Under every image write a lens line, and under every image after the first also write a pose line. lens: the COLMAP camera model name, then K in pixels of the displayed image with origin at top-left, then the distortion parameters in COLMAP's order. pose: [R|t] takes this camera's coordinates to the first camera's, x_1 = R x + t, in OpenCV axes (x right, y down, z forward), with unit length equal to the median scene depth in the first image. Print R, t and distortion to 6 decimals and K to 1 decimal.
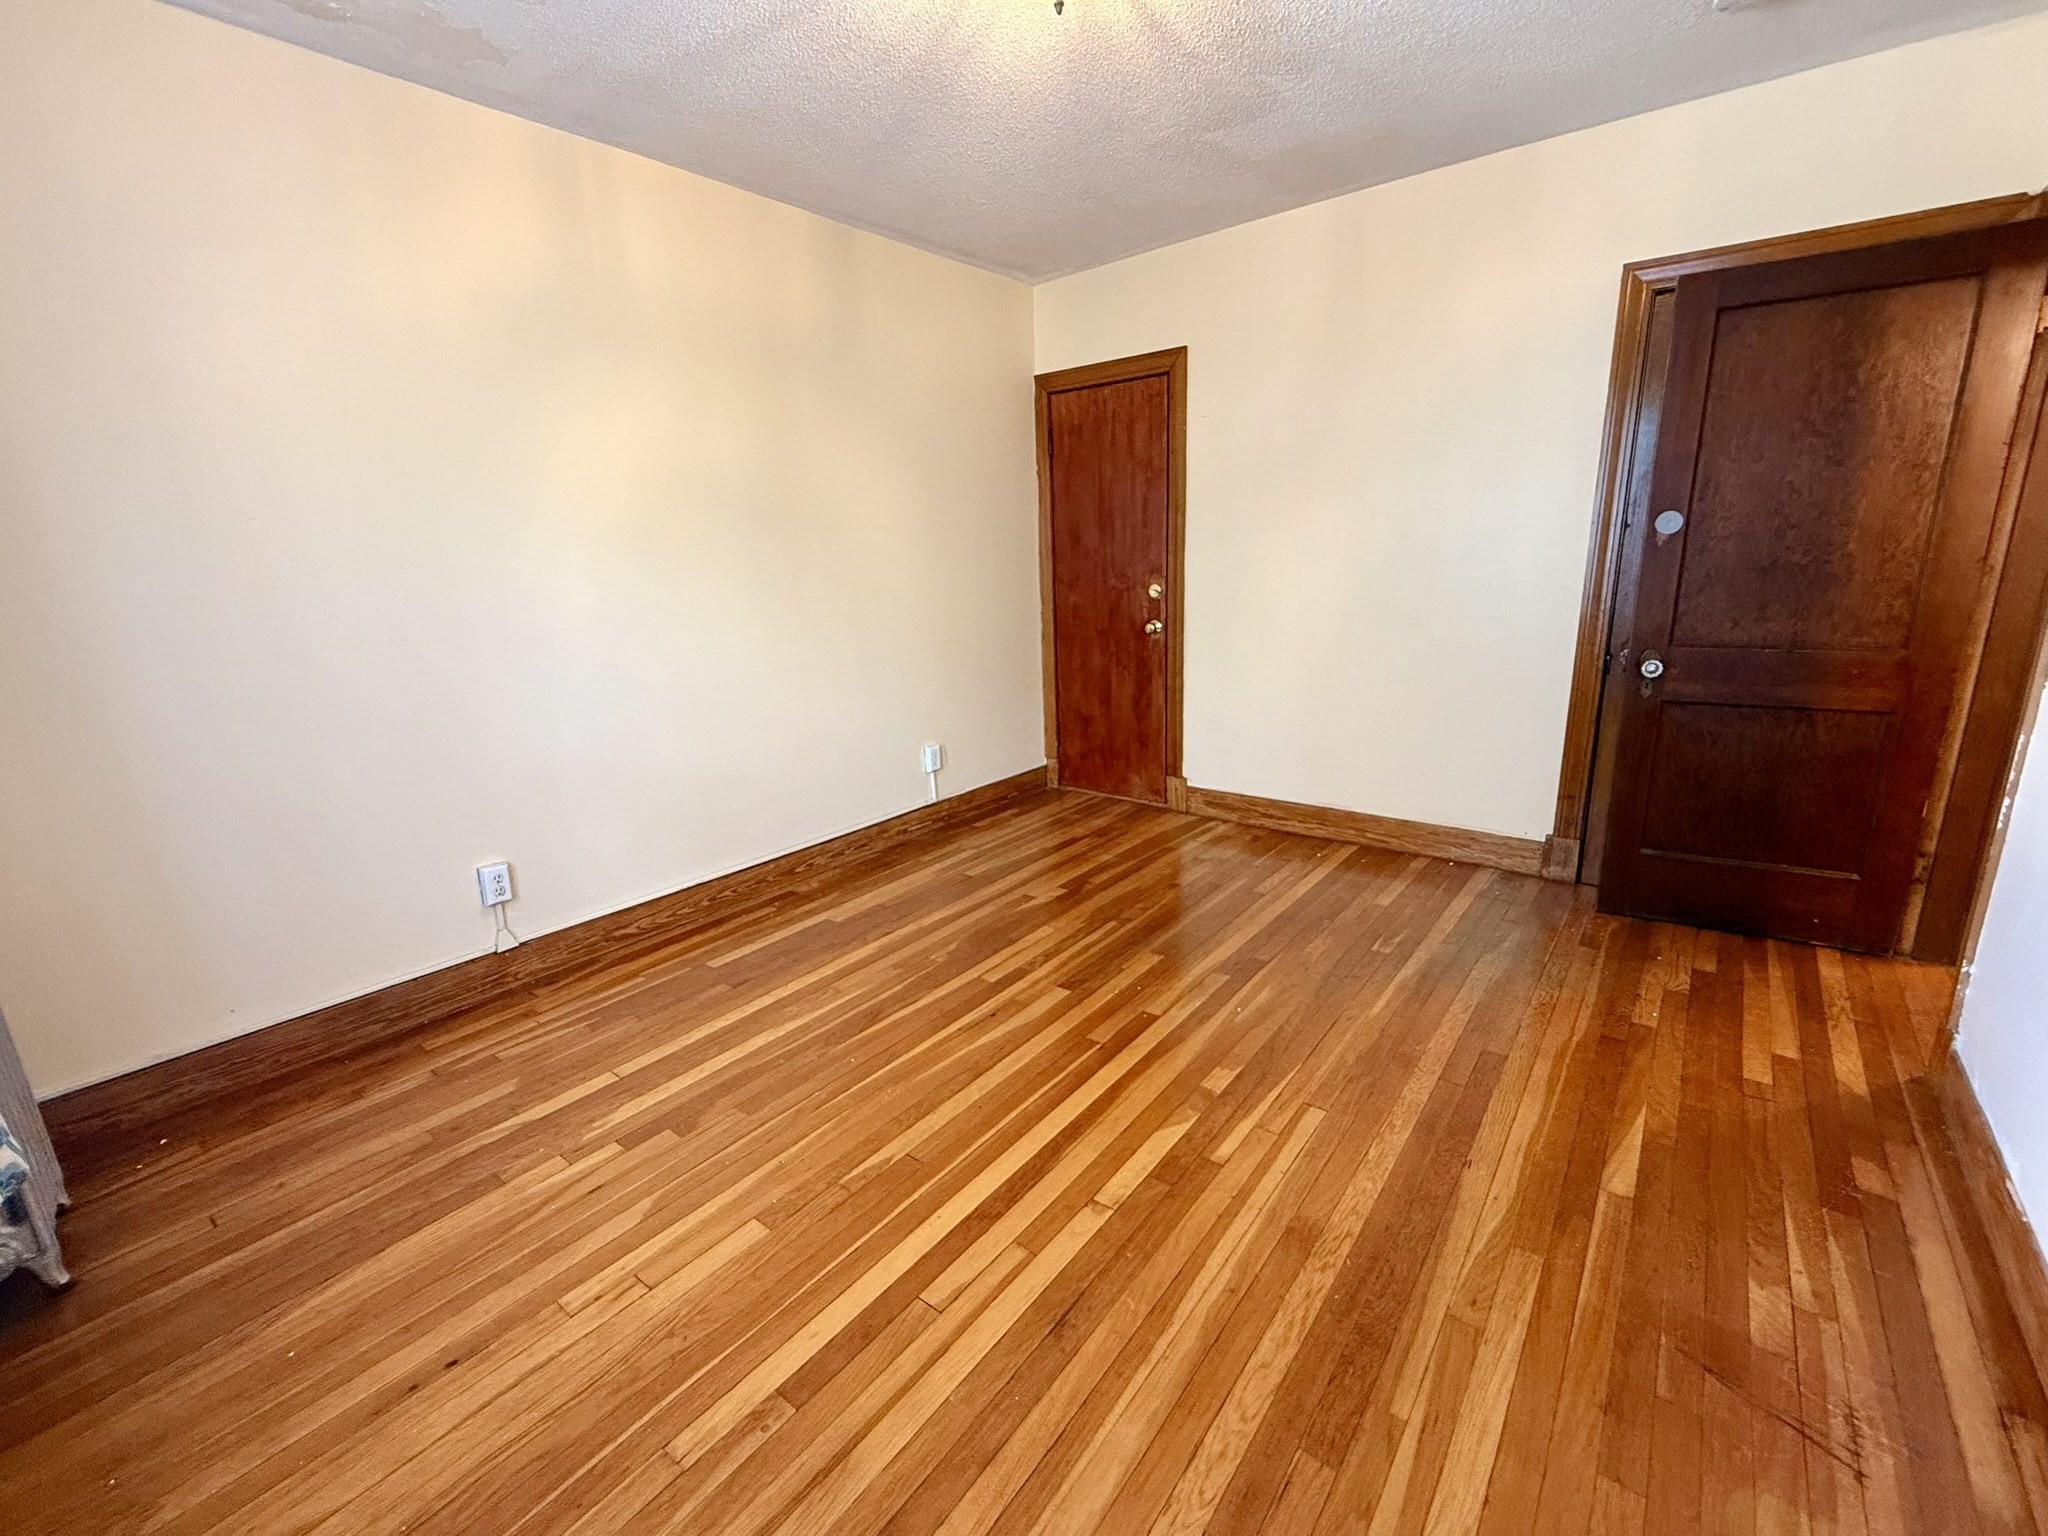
lens RADIAL K [[870.5, 0, 1024.0], [0, 870.5, 768.0], [0, 0, 1]] dist [-0.001984, -0.000078]
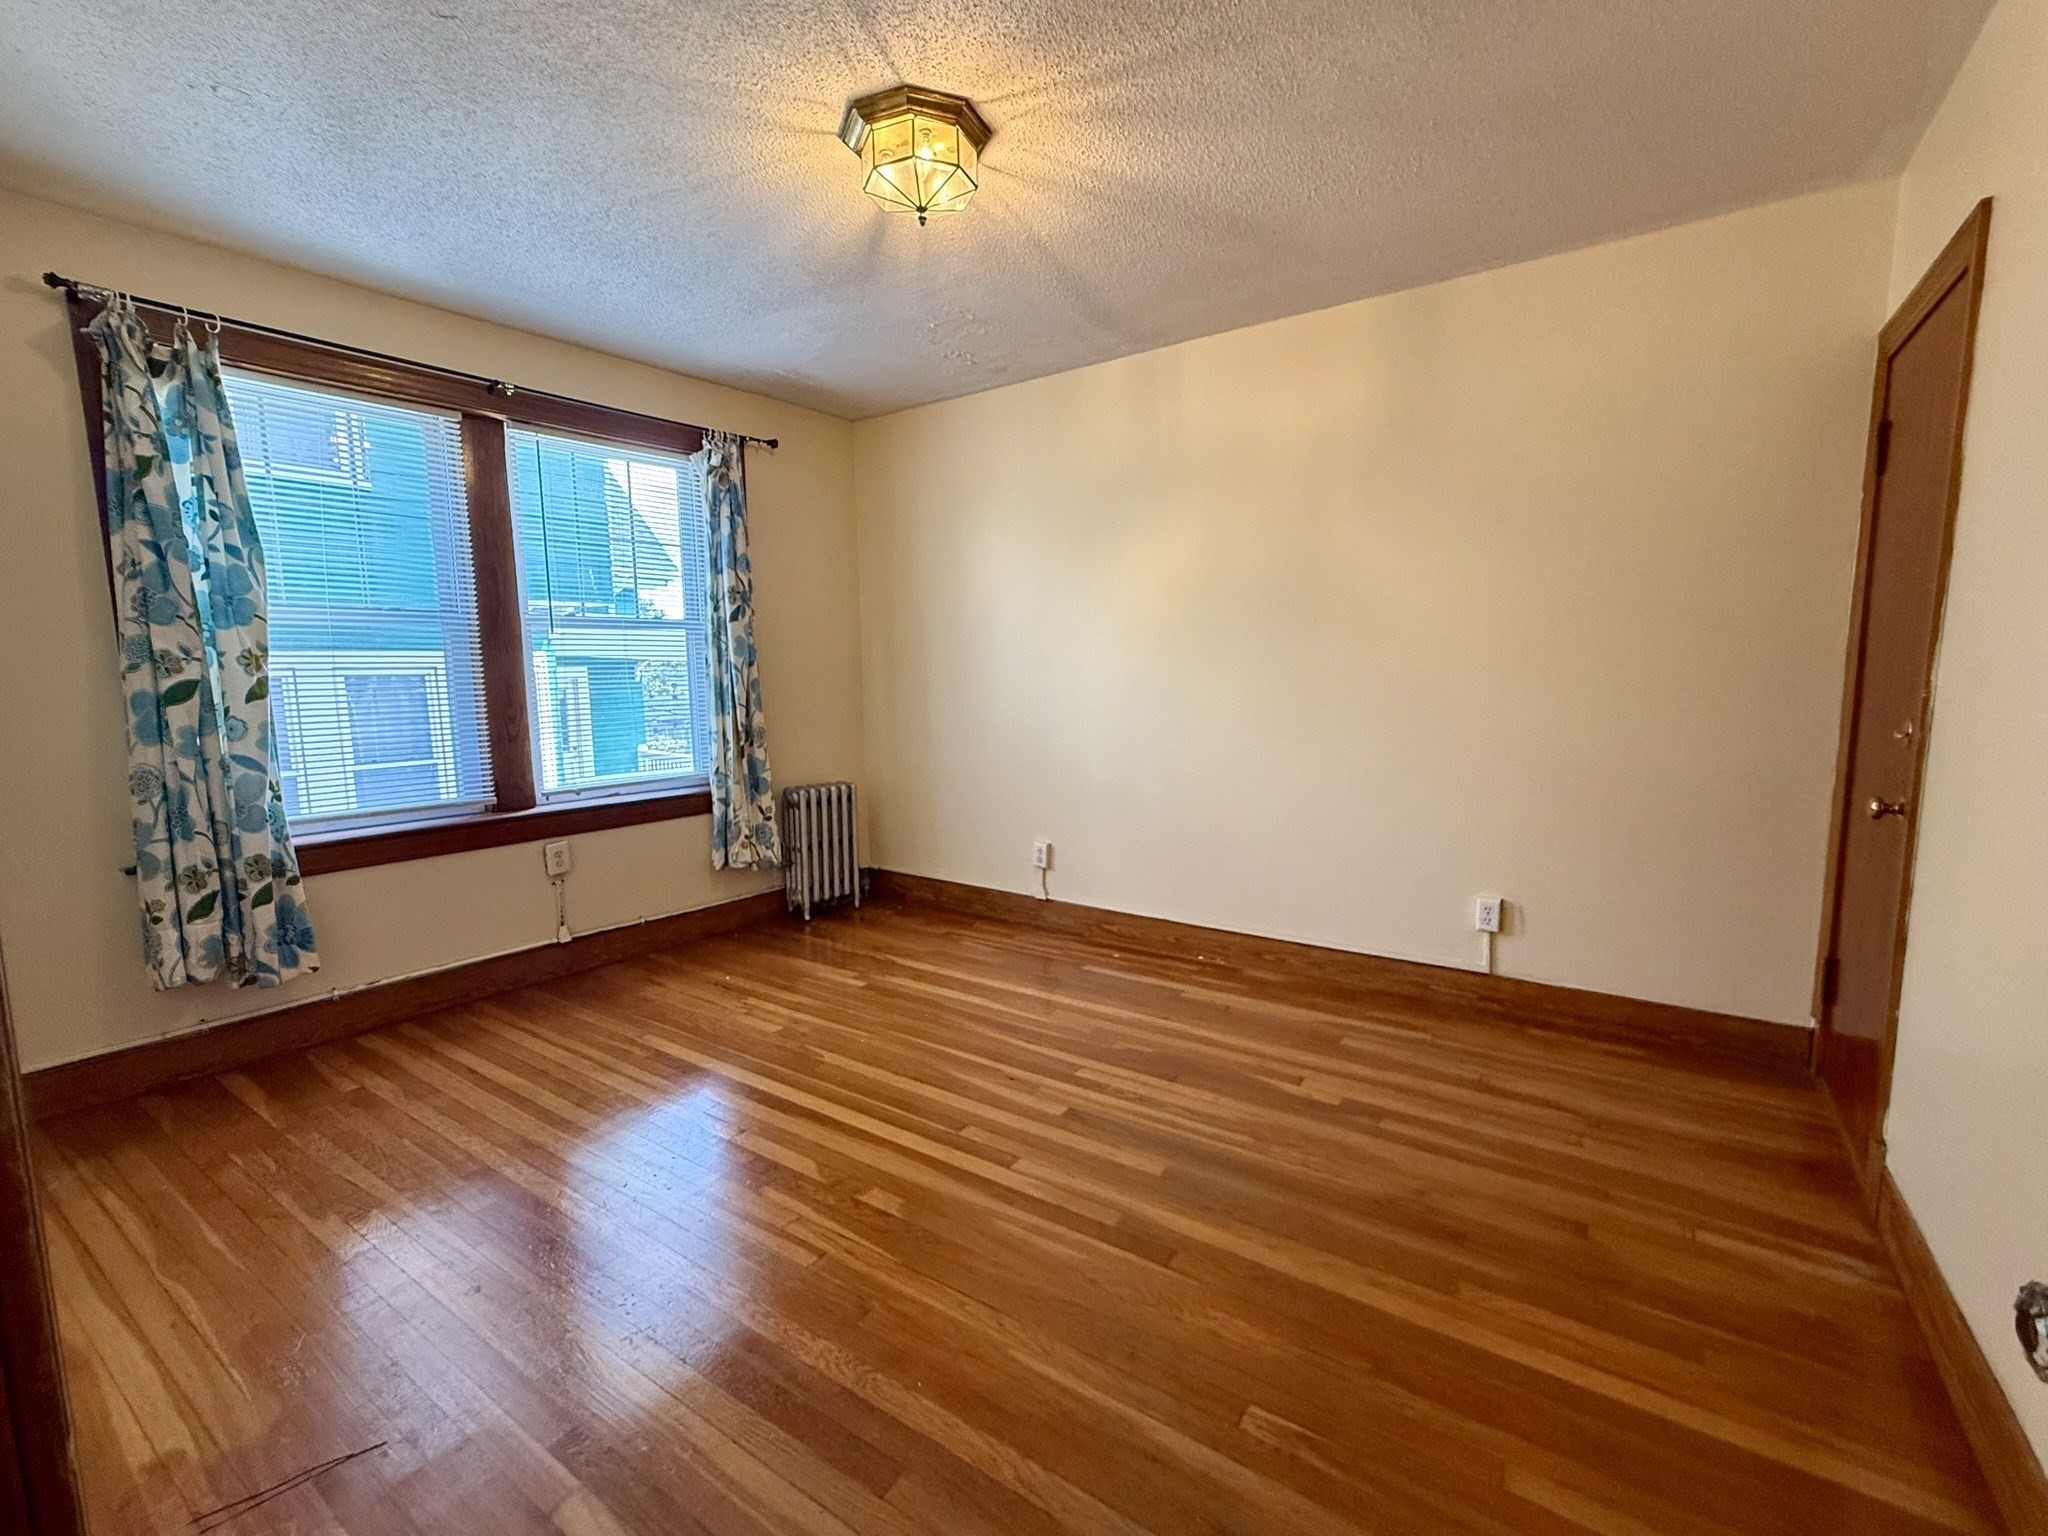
lens RADIAL K [[870.5, 0, 1024.0], [0, 870.5, 768.0], [0, 0, 1]] dist [-0.001984, -0.000078]
pose [[0.075242, 0.152175, -0.985485, 0.854036], [-0.232554, 0.963713, 0.131058, -0.201409], [0.969669, 0.219318, 0.107900, 0.729213]]
